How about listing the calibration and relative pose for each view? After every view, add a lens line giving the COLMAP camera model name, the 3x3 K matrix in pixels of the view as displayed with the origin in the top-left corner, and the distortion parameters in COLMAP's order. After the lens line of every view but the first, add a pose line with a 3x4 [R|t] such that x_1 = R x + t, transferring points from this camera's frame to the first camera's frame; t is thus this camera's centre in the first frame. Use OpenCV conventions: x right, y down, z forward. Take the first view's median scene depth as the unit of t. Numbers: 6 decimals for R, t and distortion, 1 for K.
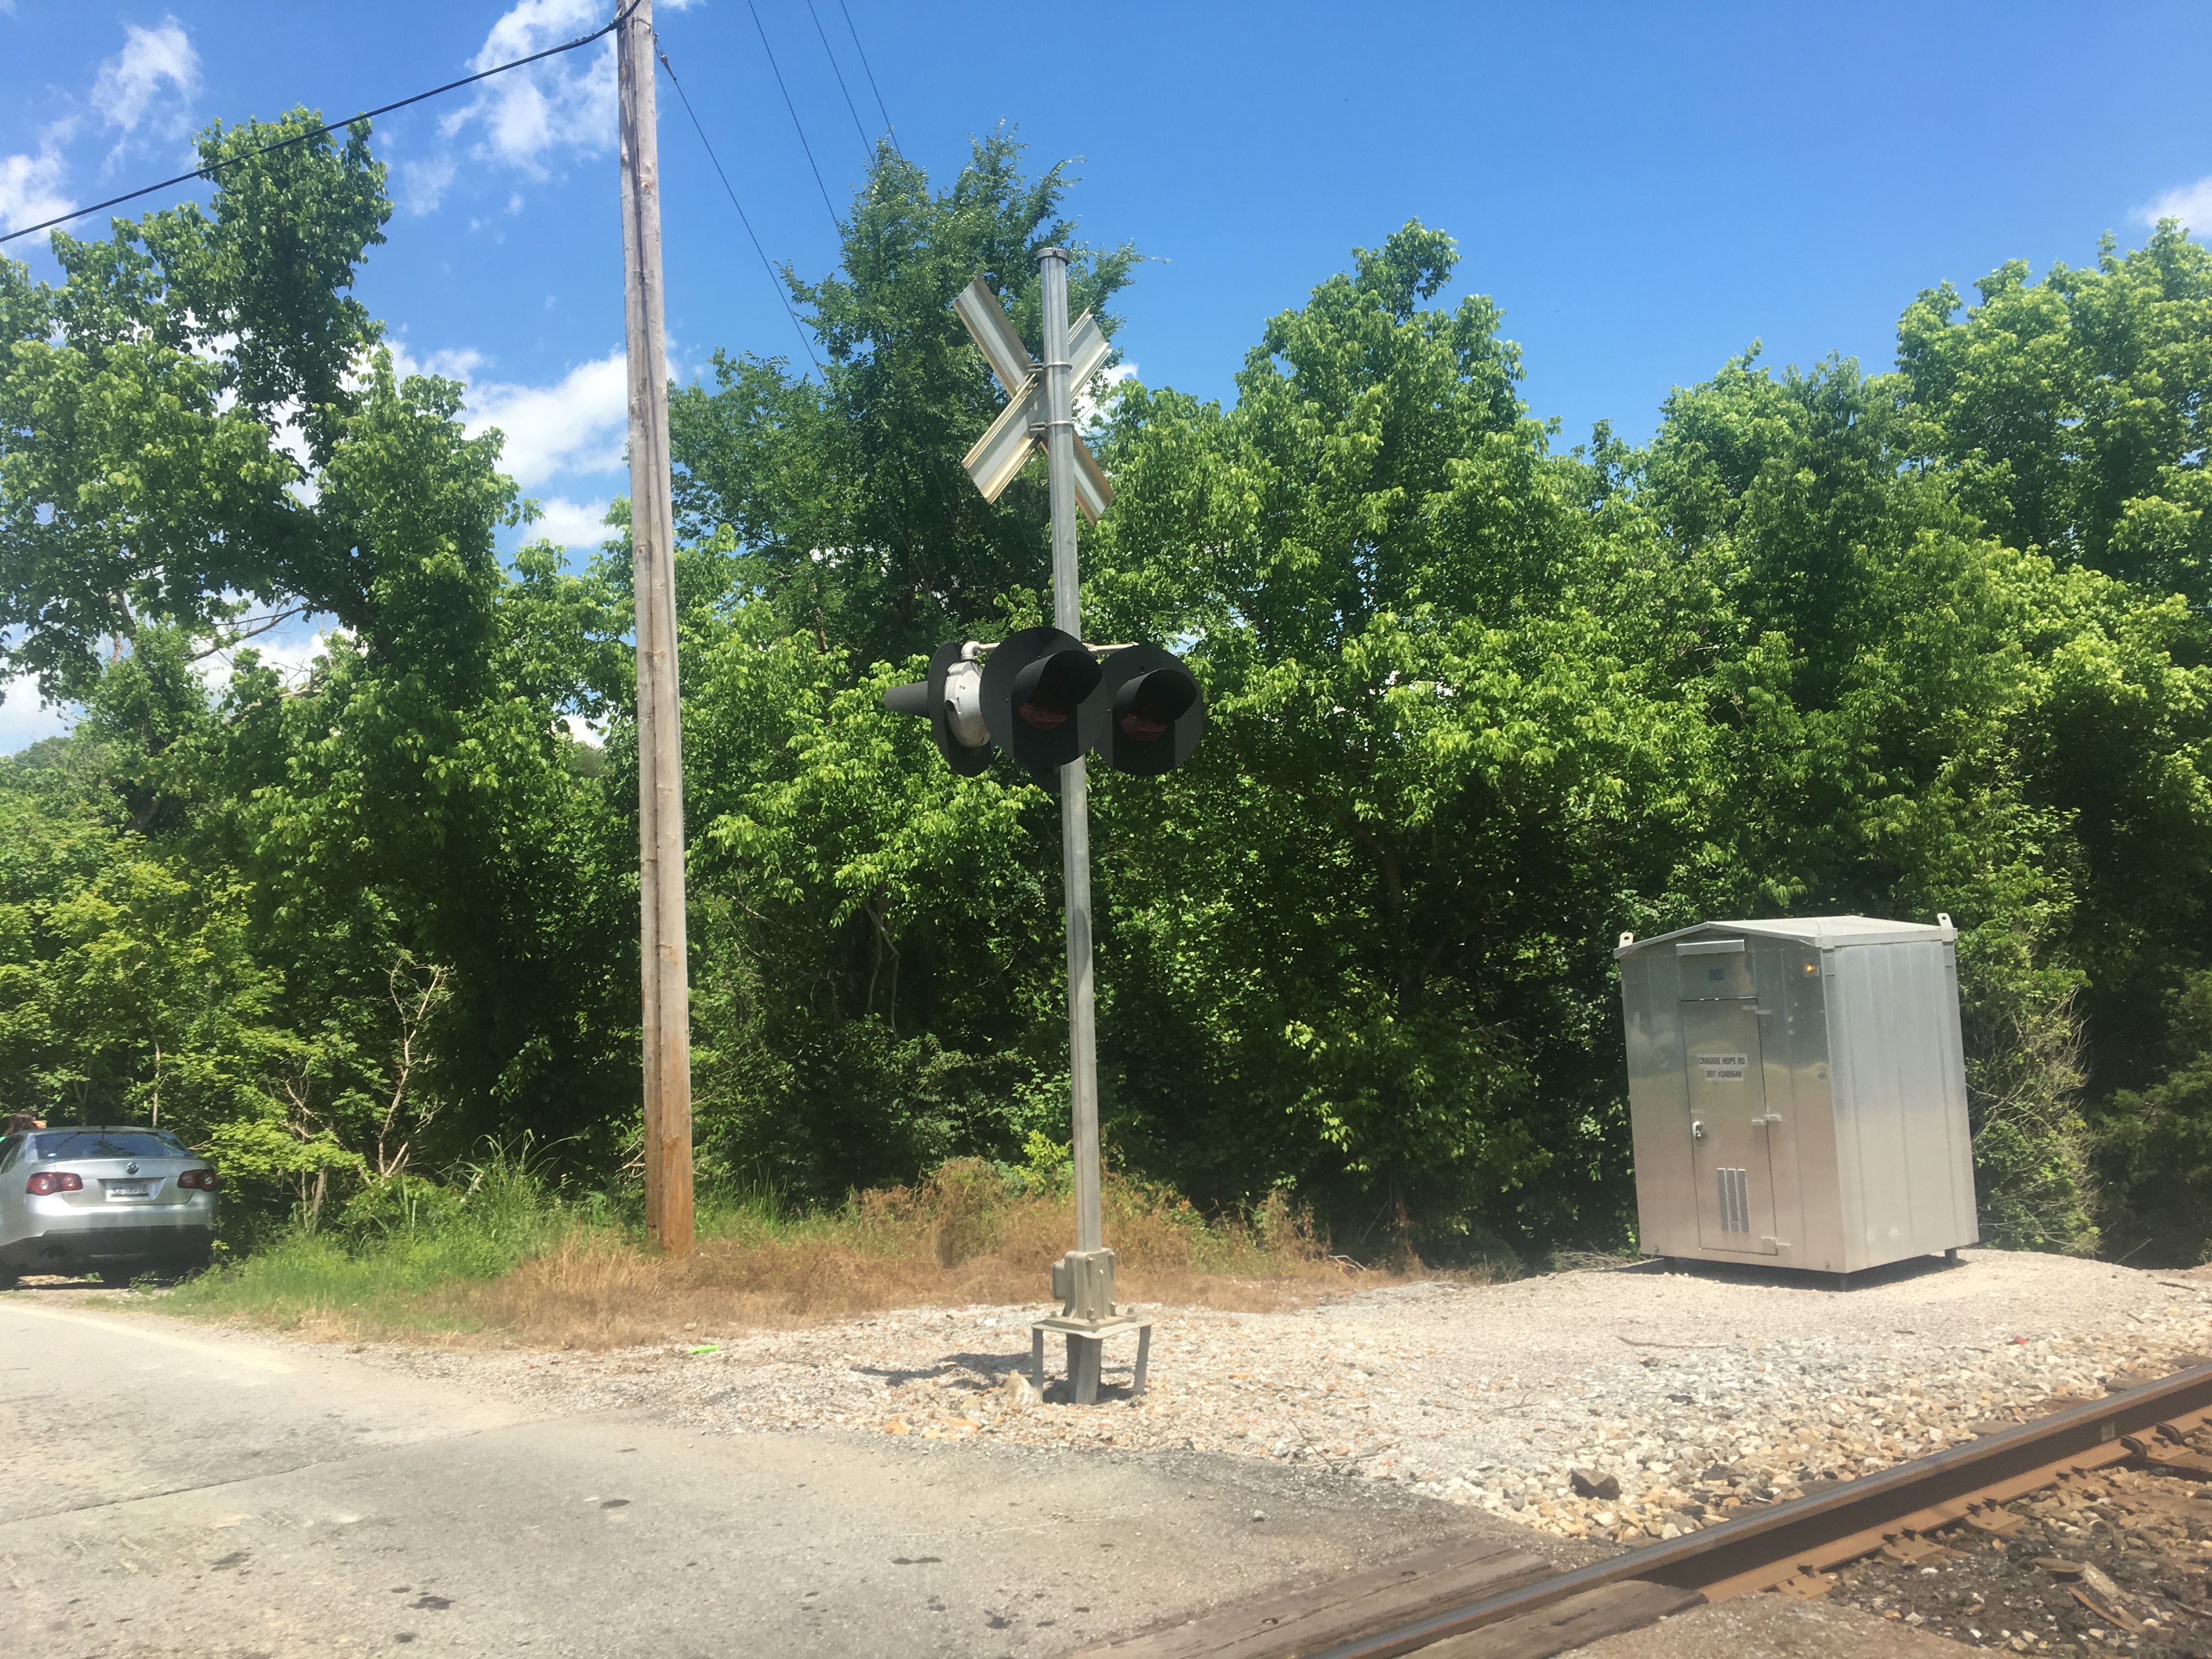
lens RADIAL K [[1913.8, 0, 1068.0], [0, 1913.8, 888.5], [0, 0, 1]] dist [0.031803, -0.006230]
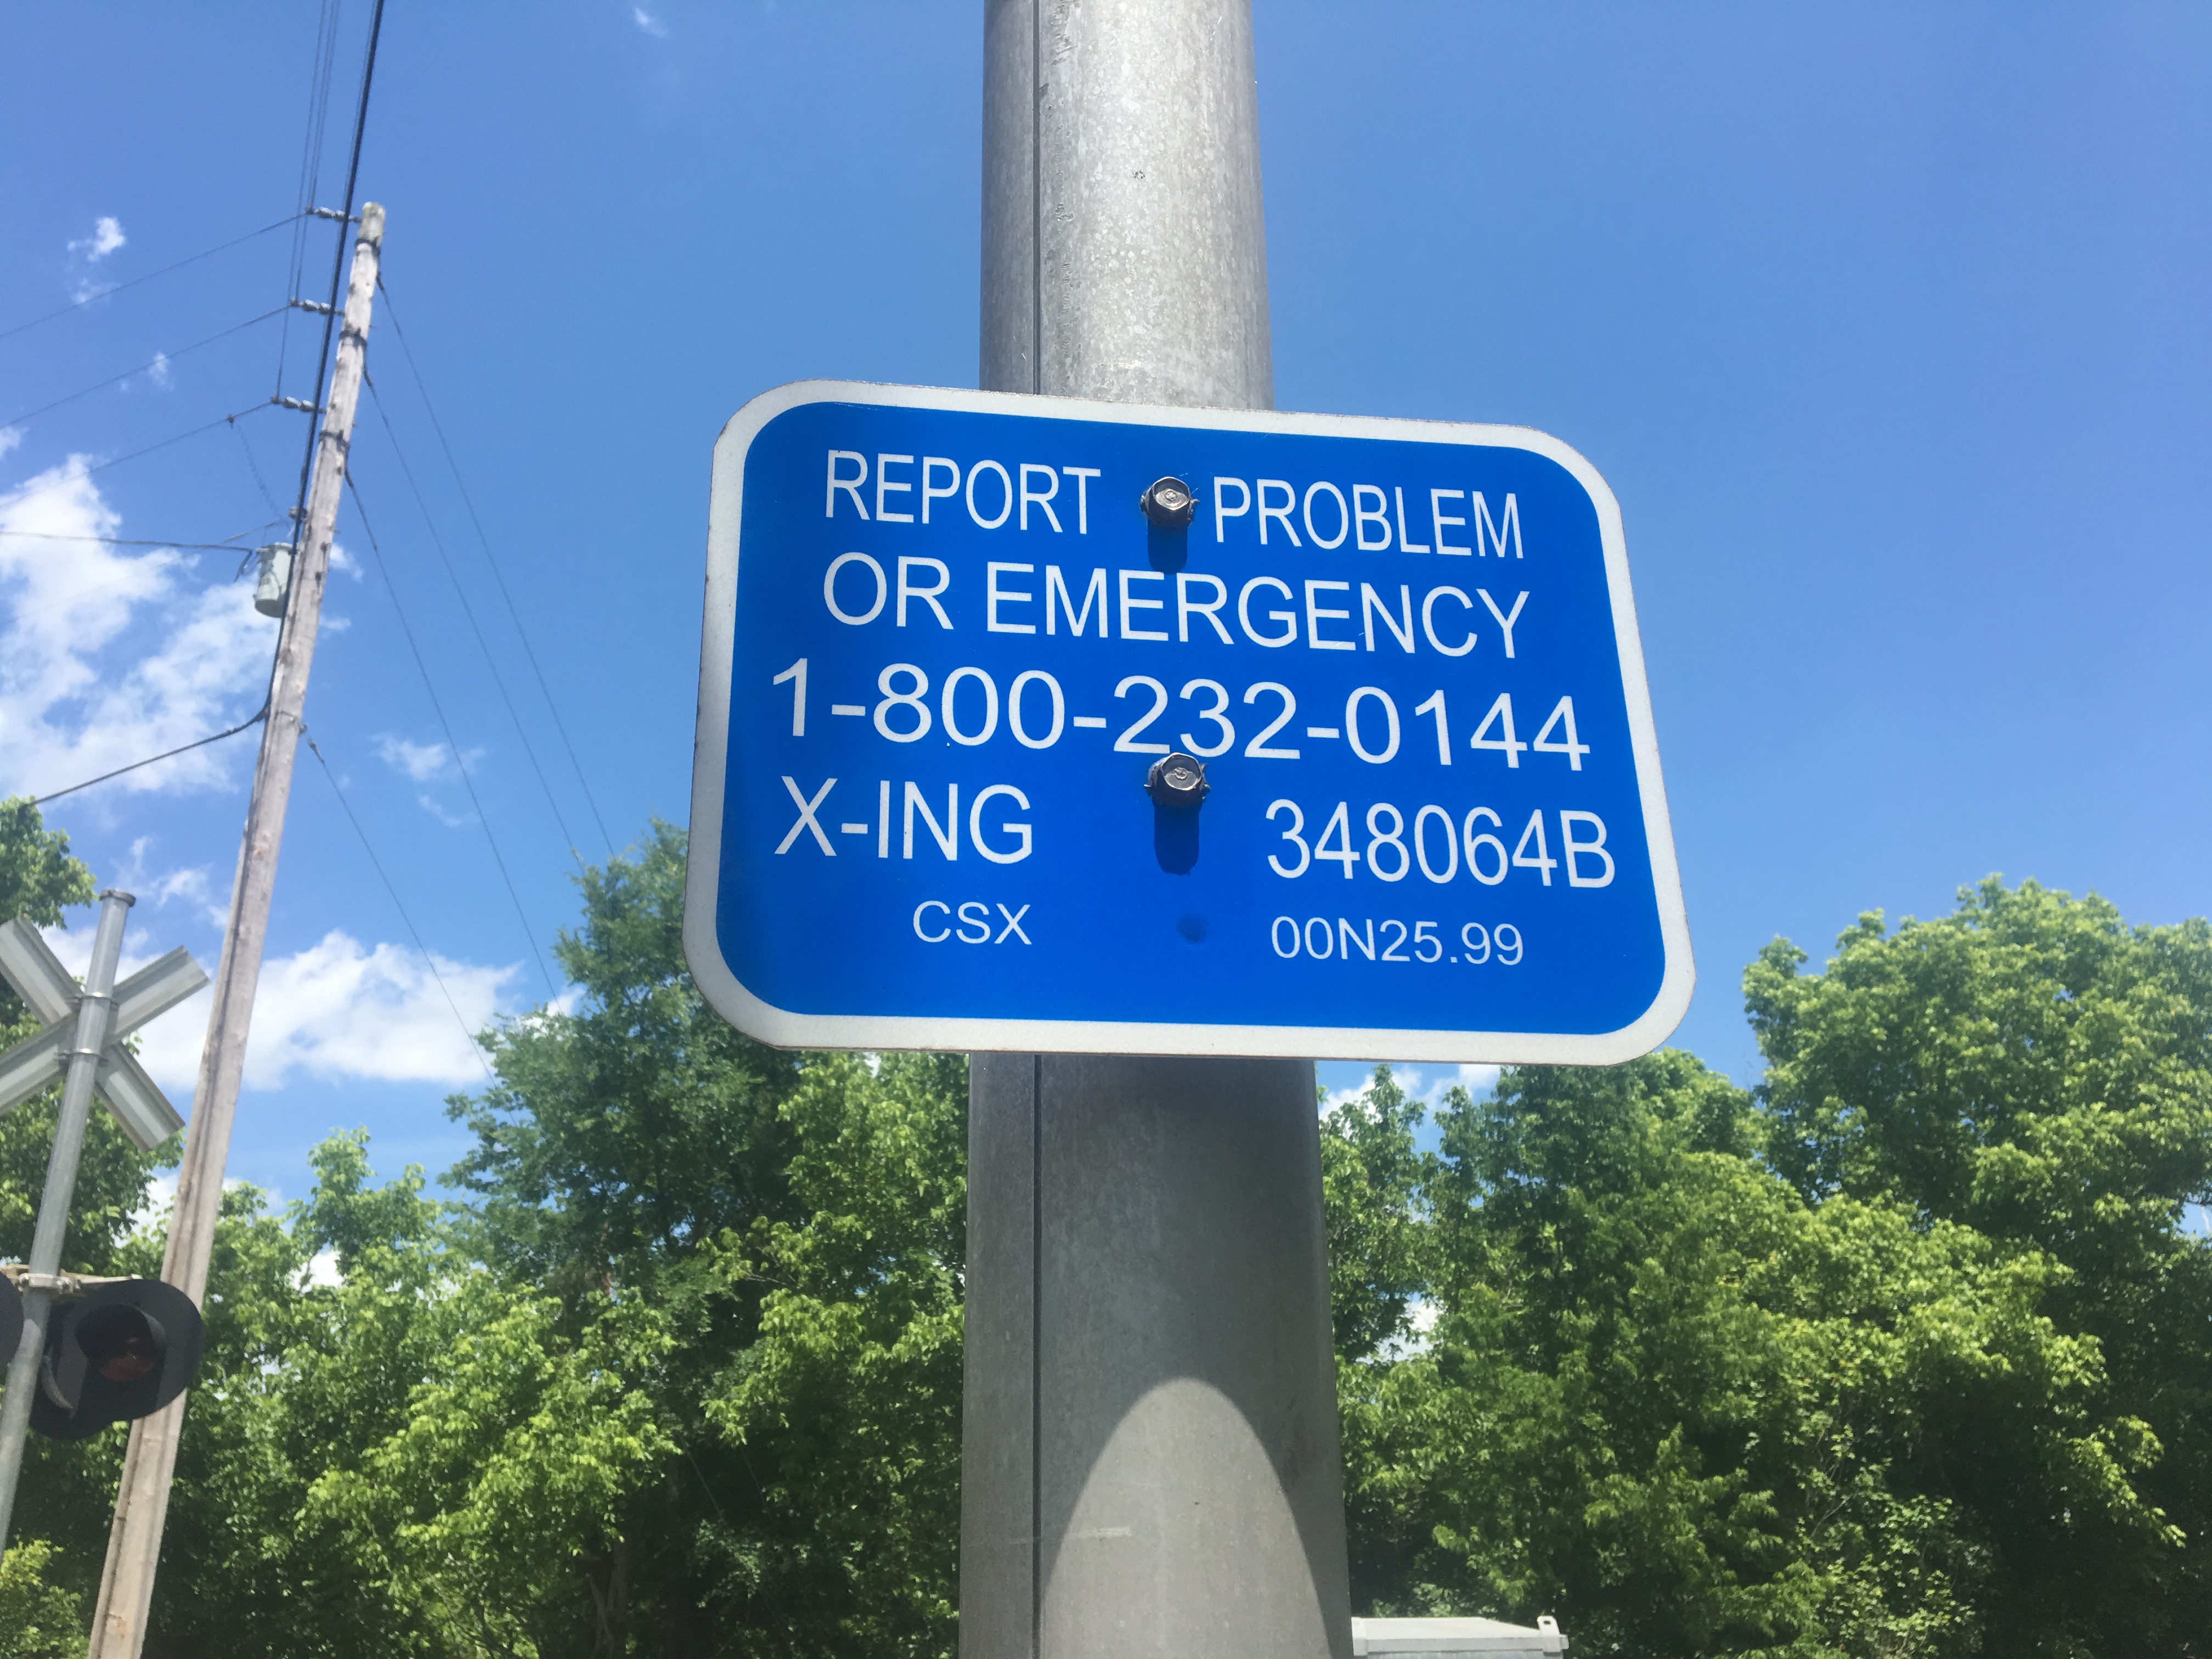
lens RADIAL K [[1901.3, 0, 1079.8], [0, 1901.3, 823.6], [0, 0, 1]] dist [0.074648, -0.113125]
pose [[0.993462, -0.018043, -0.112728, 0.235231], [-0.024280, 0.931448, -0.363062, 0.000105], [0.111551, 0.363426, 0.924921, 0.030834]]
